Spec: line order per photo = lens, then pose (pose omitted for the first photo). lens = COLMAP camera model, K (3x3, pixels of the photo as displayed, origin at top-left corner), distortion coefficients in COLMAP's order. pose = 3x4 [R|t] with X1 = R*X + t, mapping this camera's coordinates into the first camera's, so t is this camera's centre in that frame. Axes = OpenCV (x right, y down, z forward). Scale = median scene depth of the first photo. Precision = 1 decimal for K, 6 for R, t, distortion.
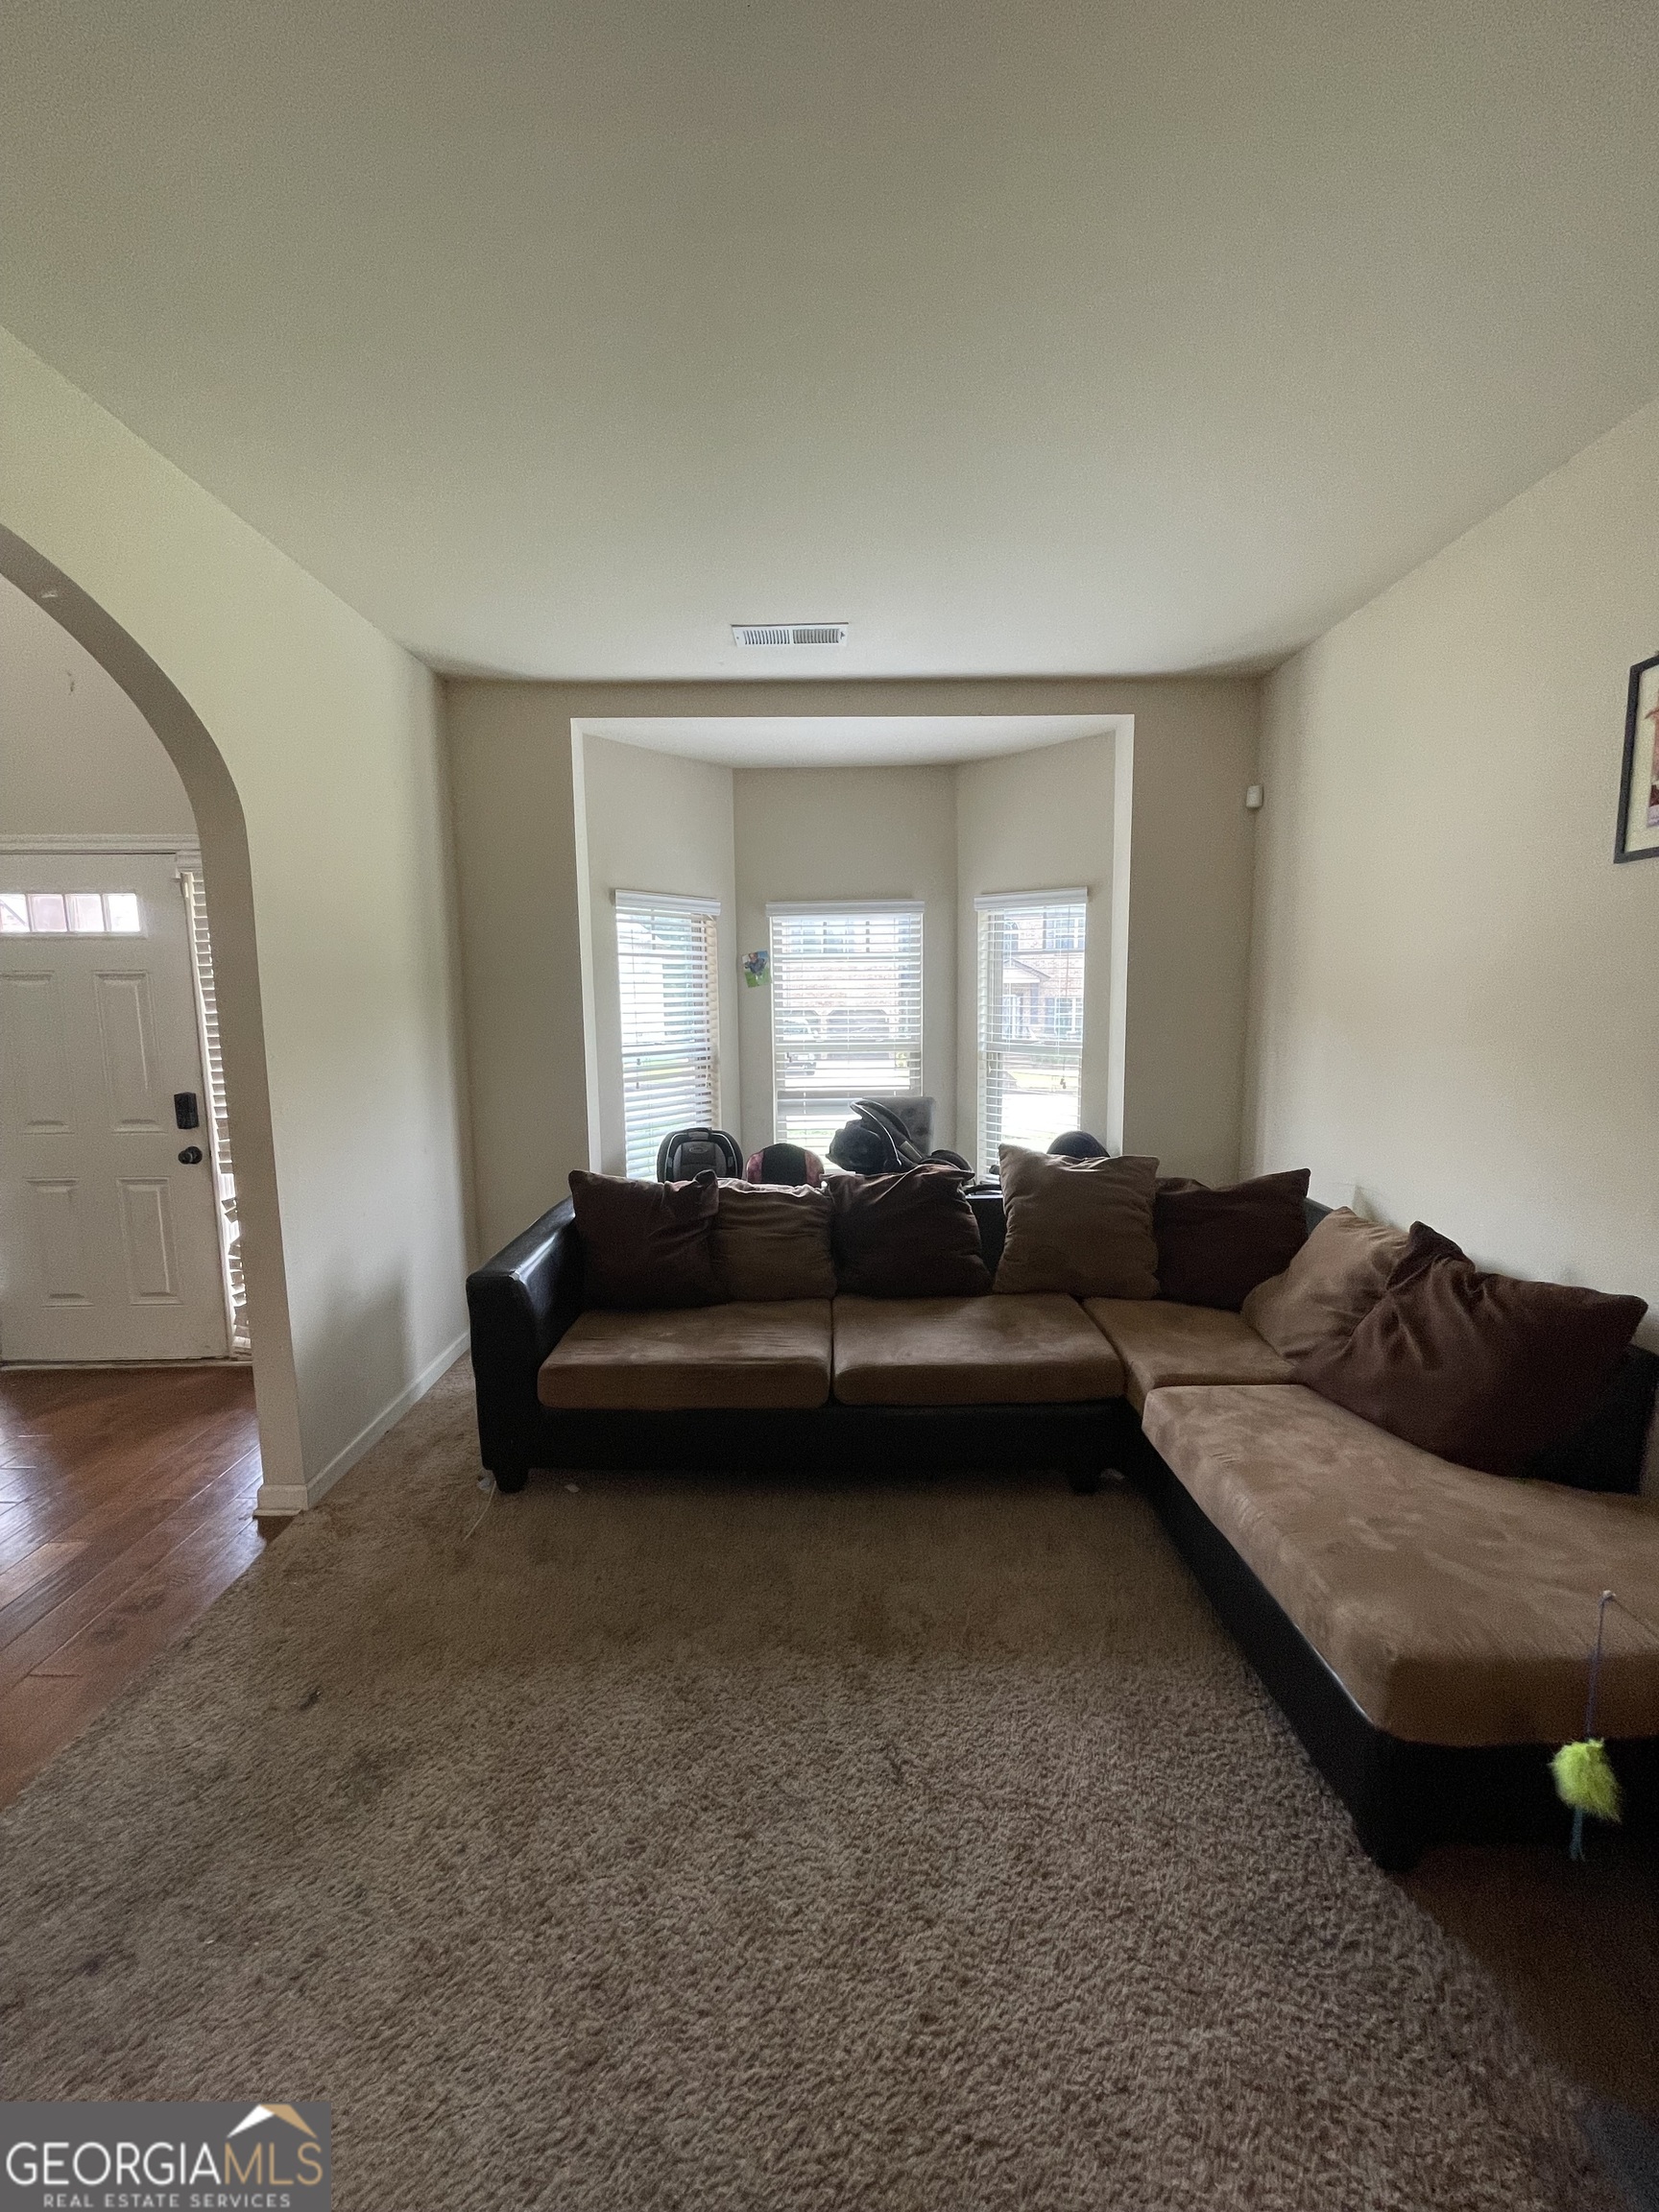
lens RADIAL K [[899.9, 0, 830.7], [0, 899.9, 1105.7], [0, 0, 1]] dist [0.000373, 0.000635]
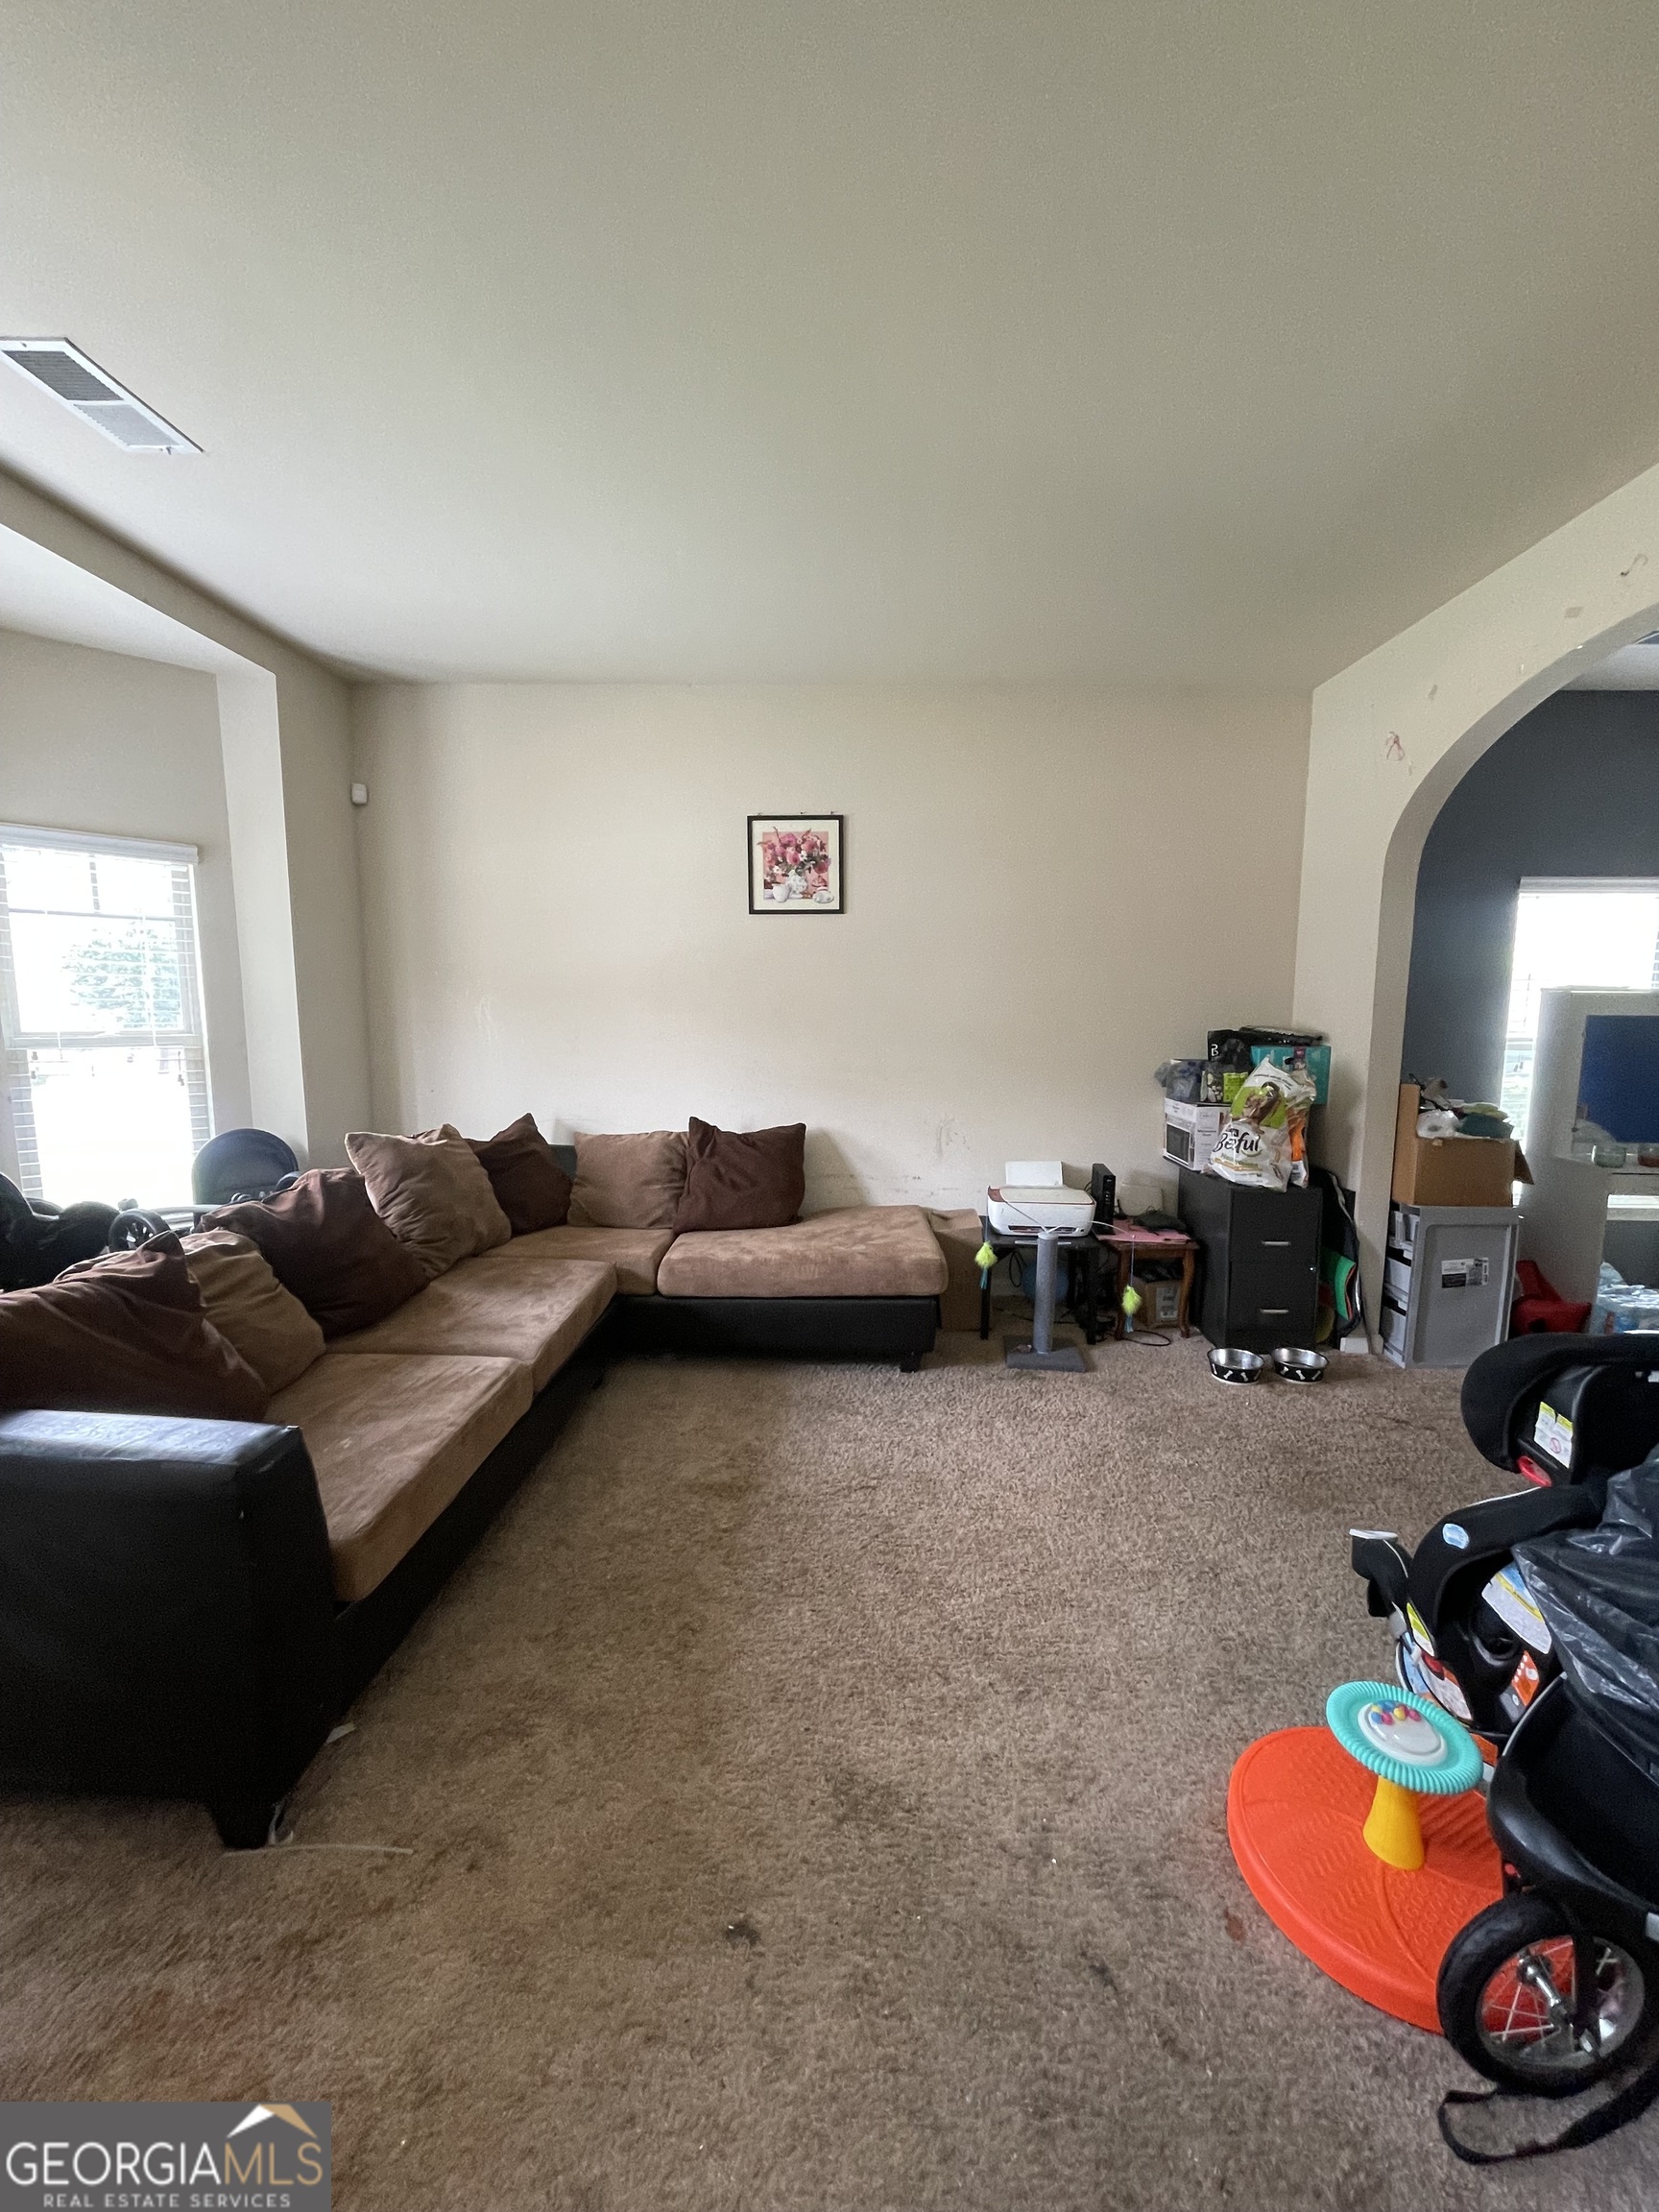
lens RADIAL K [[899.9, 0, 832.7], [0, 899.9, 1105.6], [0, 0, 1]] dist [0.000373, 0.000635]
pose [[0.028126, -0.115456, 0.992914, -0.676366], [0.112998, 0.987308, 0.111603, -0.032004], [-0.993197, 0.109058, 0.040815, 0.463952]]
